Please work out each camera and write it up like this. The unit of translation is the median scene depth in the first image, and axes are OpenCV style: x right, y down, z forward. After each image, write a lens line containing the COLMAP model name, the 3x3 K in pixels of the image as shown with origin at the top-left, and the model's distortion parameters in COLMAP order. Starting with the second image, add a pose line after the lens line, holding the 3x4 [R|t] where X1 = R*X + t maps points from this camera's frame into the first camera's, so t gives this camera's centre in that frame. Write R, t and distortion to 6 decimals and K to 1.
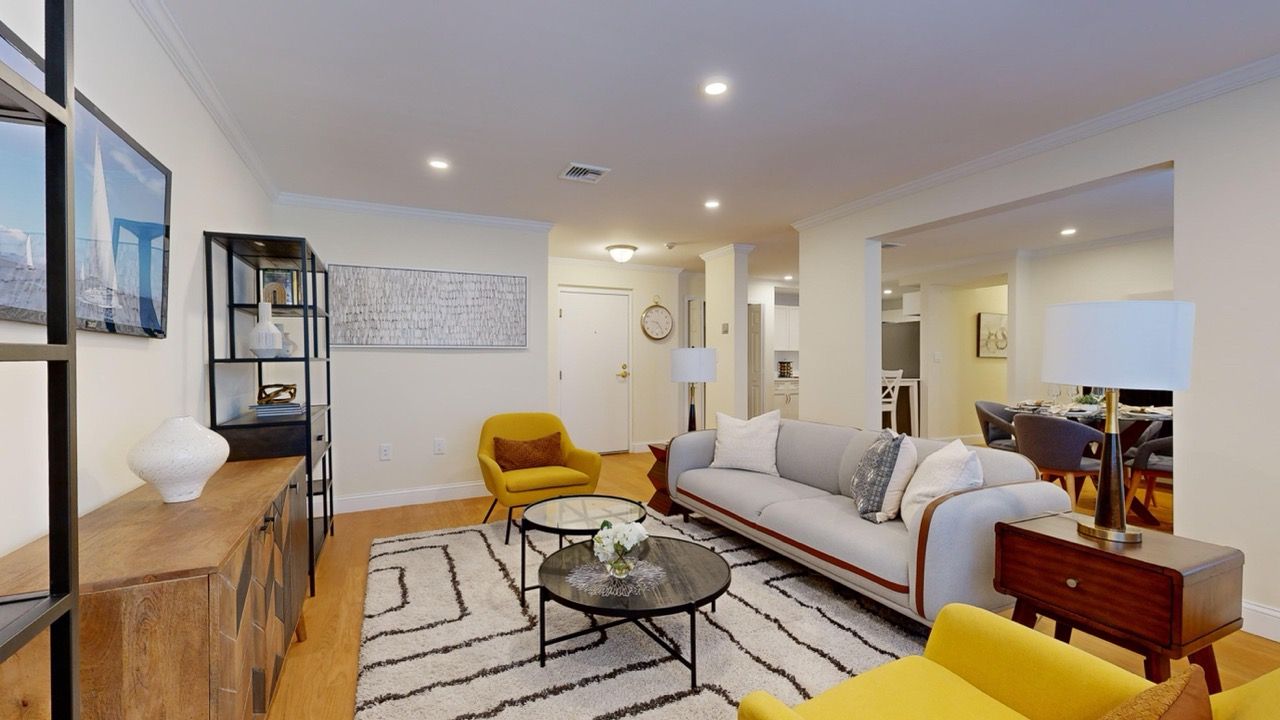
lens RADIAL K [[535.6, 0, 640.0], [0, 535.6, 360.0], [0, 0, 1]] dist [0.000822, 0.000131]
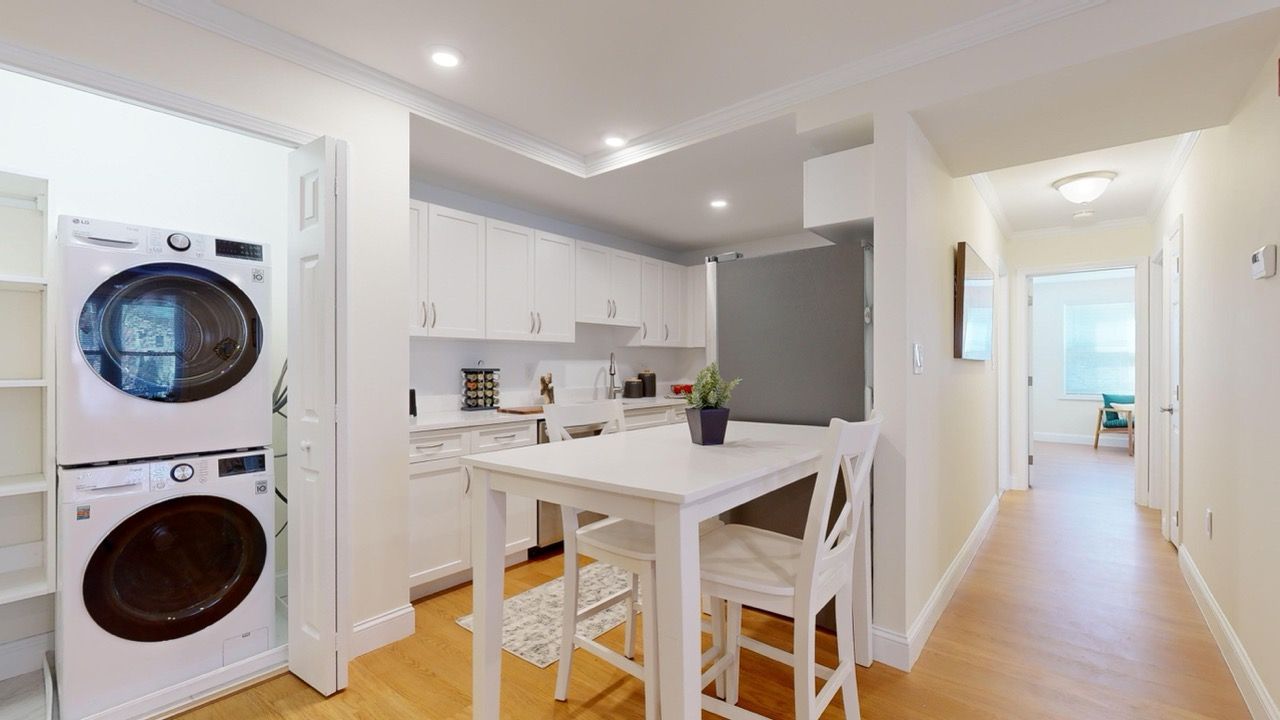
lens RADIAL K [[535.6, 0, 640.0], [0, 535.6, 360.0], [0, 0, 1]] dist [0.000822, 0.000131]
pose [[0.907553, 0.004805, 0.419910, 0.541915], [-0.004249, 0.999988, -0.002259, -0.006877], [-0.419915, 0.000266, 0.907563, 1.531353]]
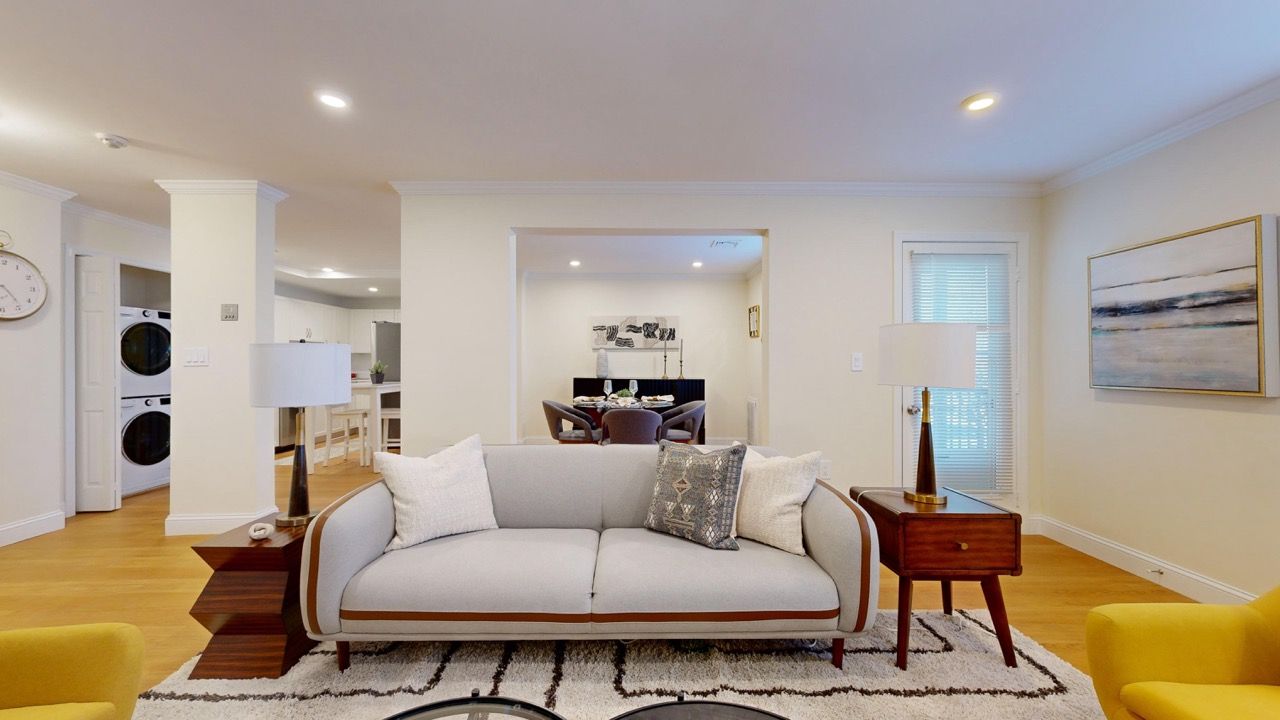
lens RADIAL K [[472.3, 0, 640.0], [0, 472.3, 360.0], [0, 0, 1]] dist [0.000029, 0.000008]
pose [[0.416814, 0.005801, 0.908973, -0.227551], [-0.004186, 0.999981, -0.004463, -0.004209], [-0.908982, -0.001945, 0.416830, 0.547294]]
